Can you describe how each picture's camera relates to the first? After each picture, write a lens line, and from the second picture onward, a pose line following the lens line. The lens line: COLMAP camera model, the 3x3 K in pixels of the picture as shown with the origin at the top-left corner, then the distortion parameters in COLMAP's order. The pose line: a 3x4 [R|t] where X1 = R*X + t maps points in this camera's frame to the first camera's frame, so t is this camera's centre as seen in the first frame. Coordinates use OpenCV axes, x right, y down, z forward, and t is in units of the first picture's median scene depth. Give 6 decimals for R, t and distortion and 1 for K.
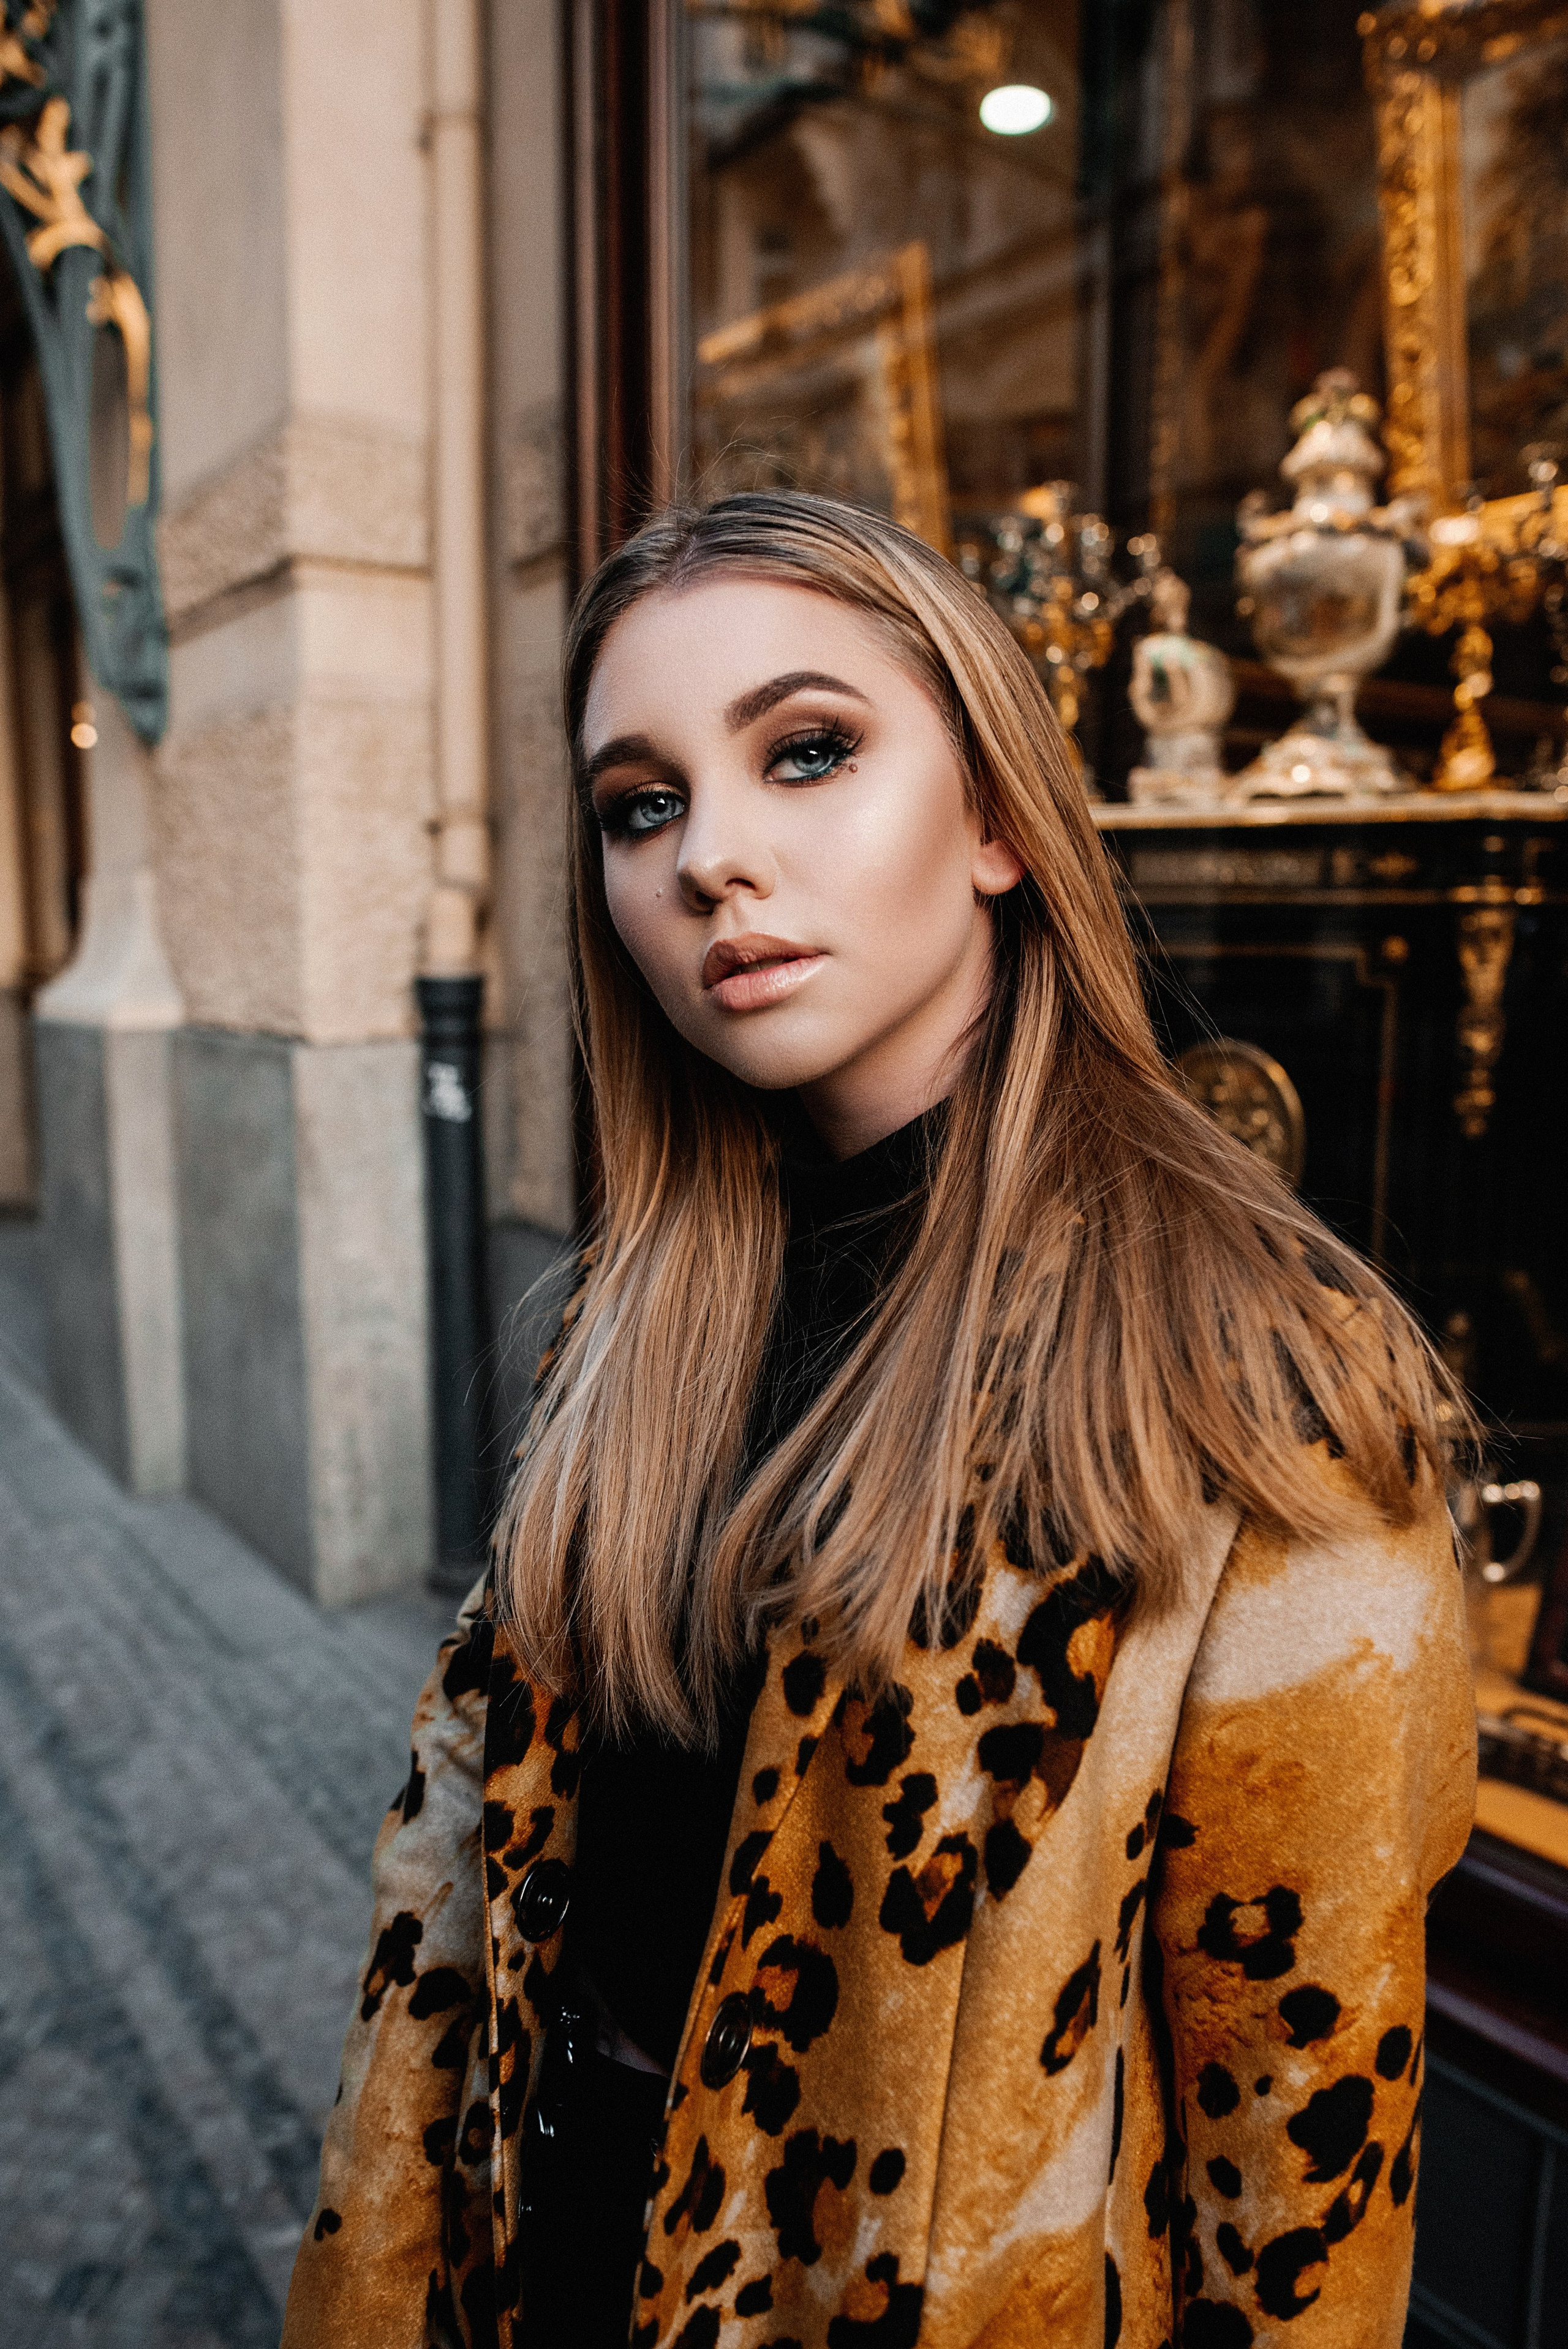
lens RADIAL K [[1633.0, 0, 787.2], [0, 1633.0, 1175.2], [0, 0, 1]] dist [-0.048436, 0.012814]
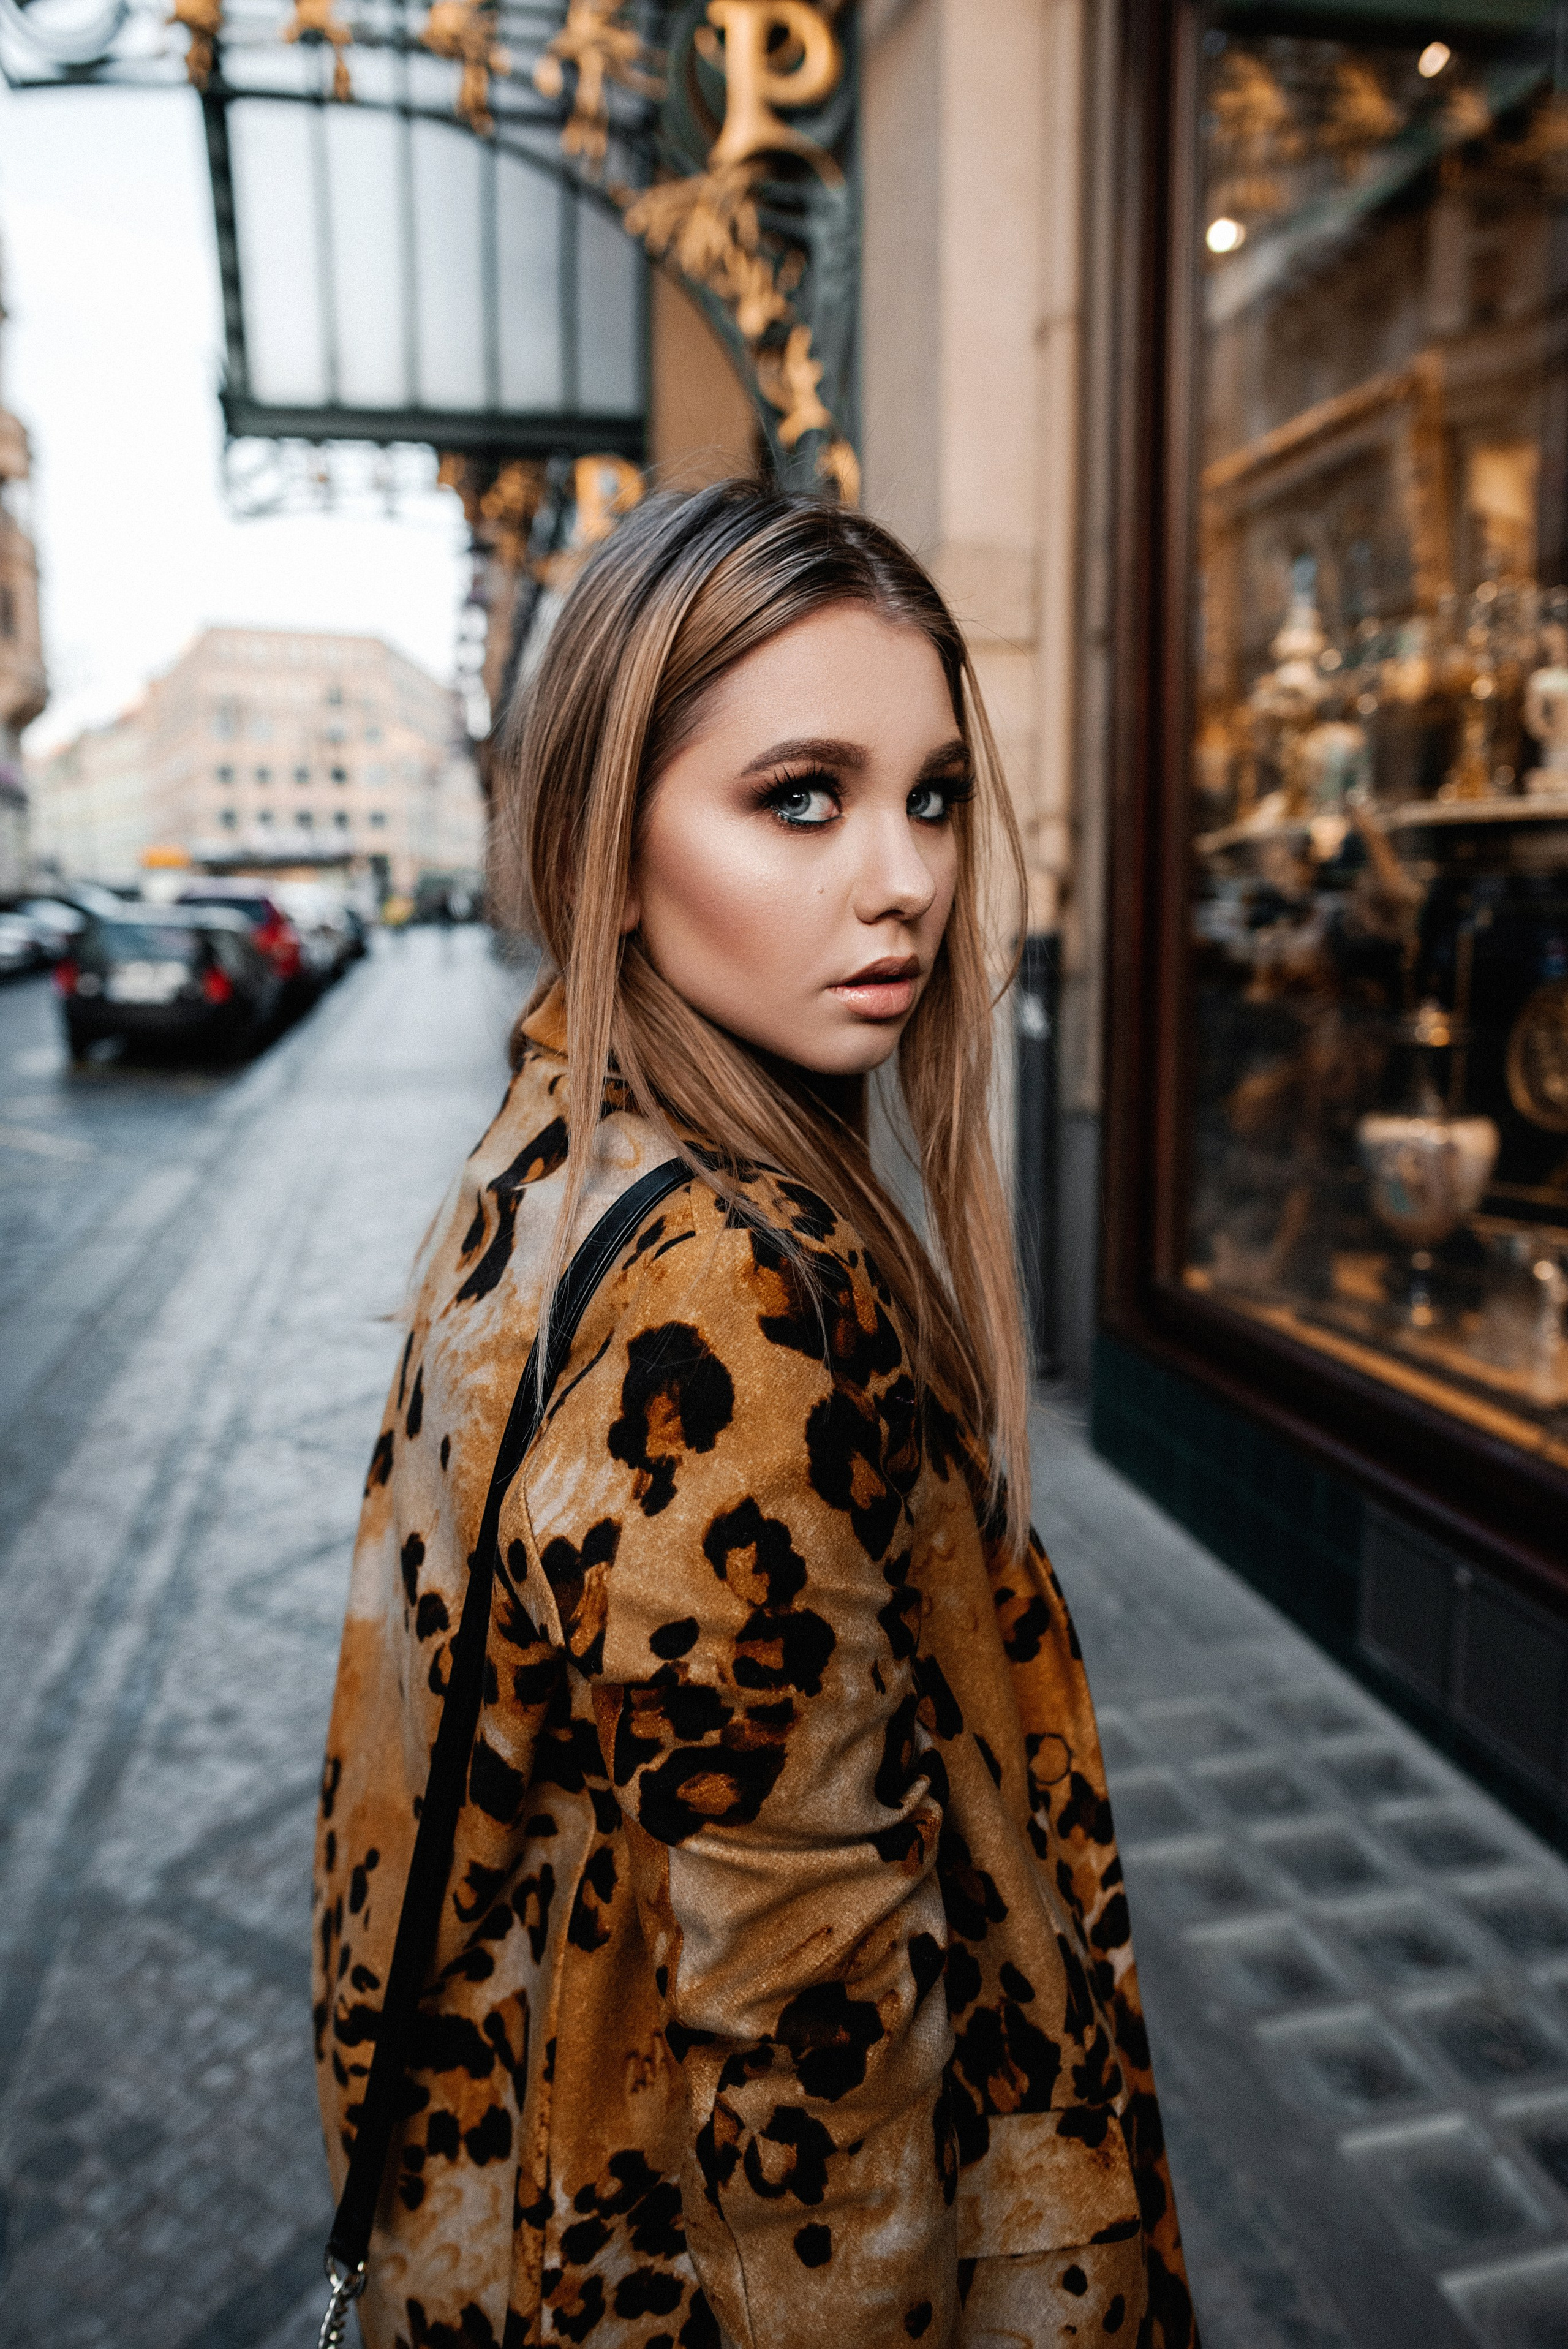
lens RADIAL K [[1633.2, 0, 789.9], [0, 1633.2, 1176.4], [0, 0, 1]] dist [-0.048436, 0.012814]
pose [[0.913477, 0.056927, -0.402887, 0.182380], [-0.054872, 0.998355, 0.016651, 0.077403], [0.403172, 0.006897, 0.915098, -0.377076]]
